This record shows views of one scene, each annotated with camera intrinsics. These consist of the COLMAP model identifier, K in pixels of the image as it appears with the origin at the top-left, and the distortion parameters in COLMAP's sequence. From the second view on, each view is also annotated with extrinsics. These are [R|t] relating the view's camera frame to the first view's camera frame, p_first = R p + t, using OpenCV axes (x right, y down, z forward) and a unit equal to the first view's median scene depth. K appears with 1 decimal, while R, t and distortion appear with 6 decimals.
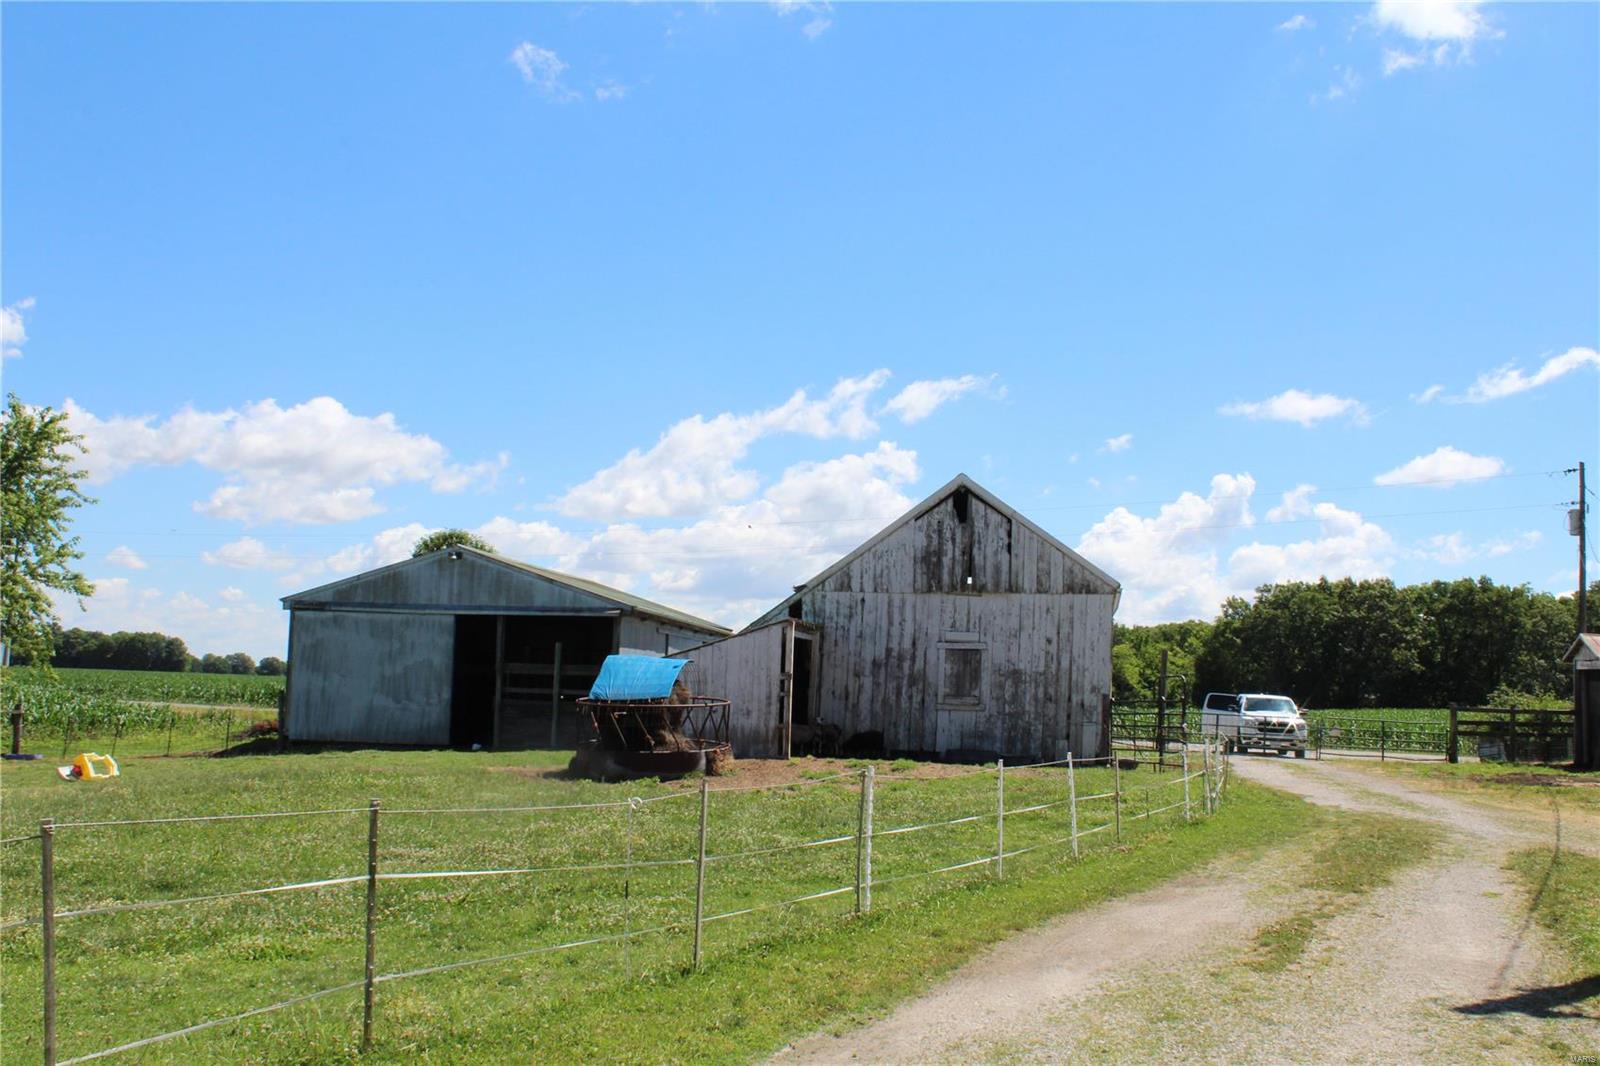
lens RADIAL K [[1636.1, 0, 802.0], [0, 1636.1, 530.8], [0, 0, 1]] dist [-0.076813, 0.000000]
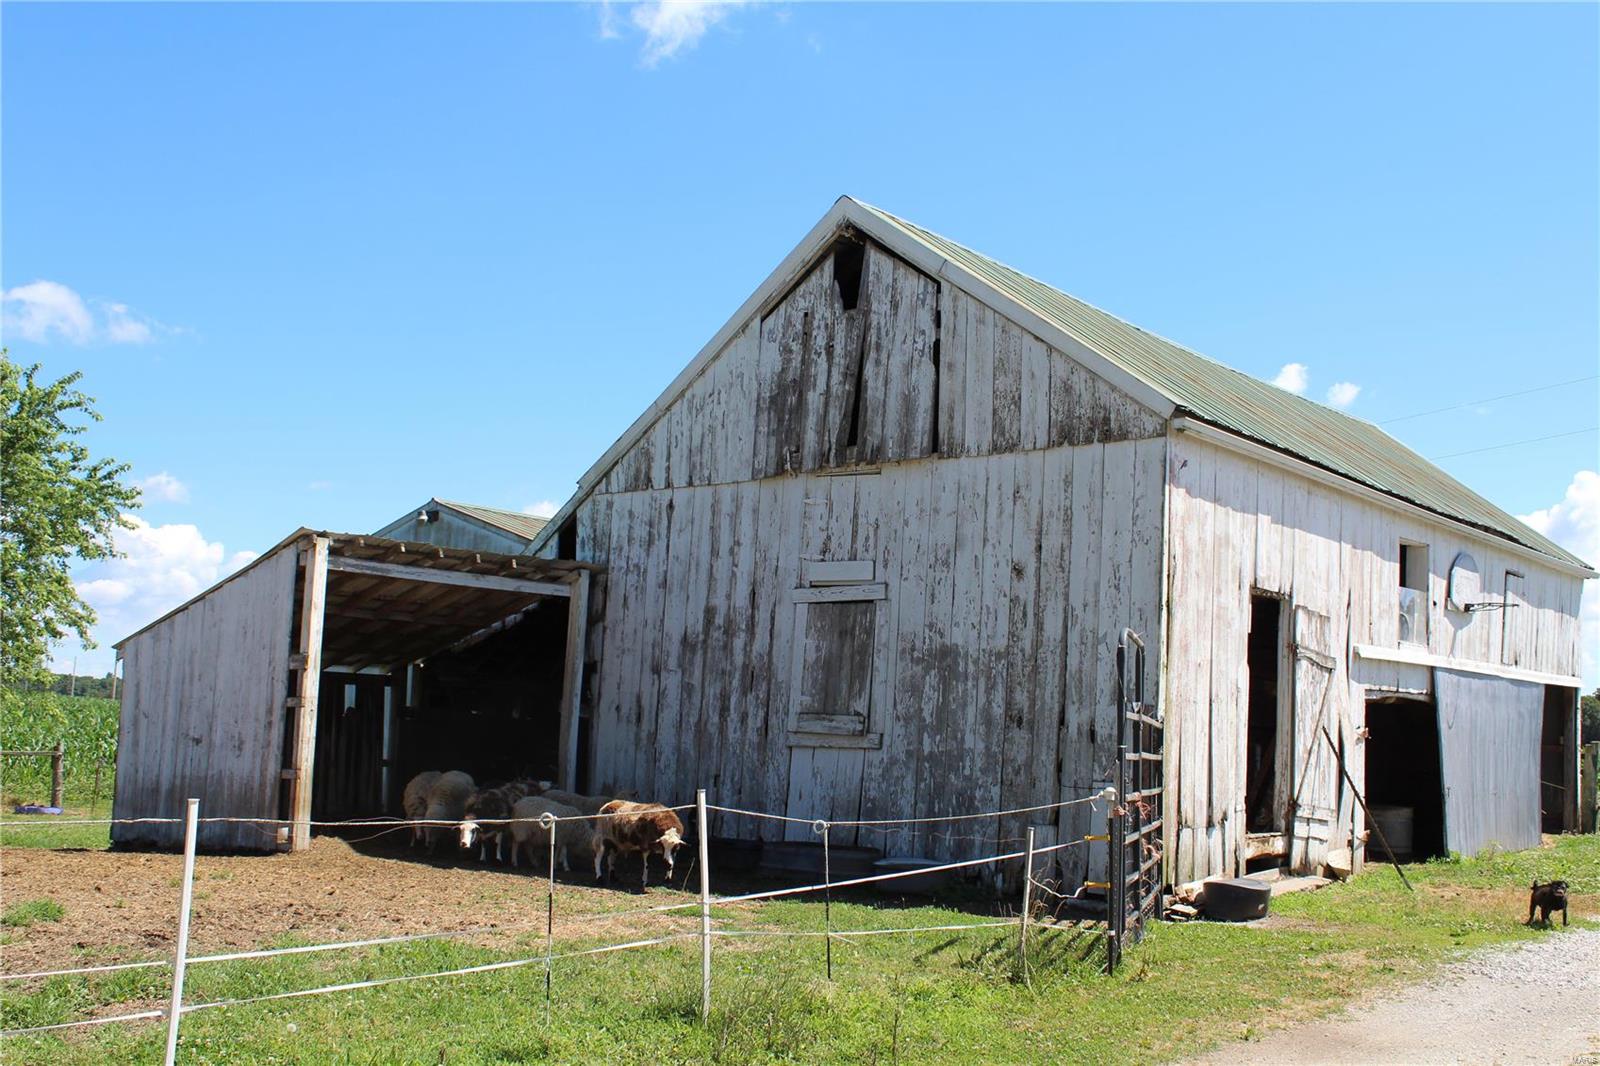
lens RADIAL K [[1636.1, 0, 798.6], [0, 1636.1, 534.1], [0, 0, 1]] dist [-0.076813, 0.000000]
pose [[0.868137, -0.061059, -0.492554, 0.296196], [0.043876, 0.997960, -0.046378, 0.073837], [0.494381, 0.018651, 0.869045, 0.627368]]
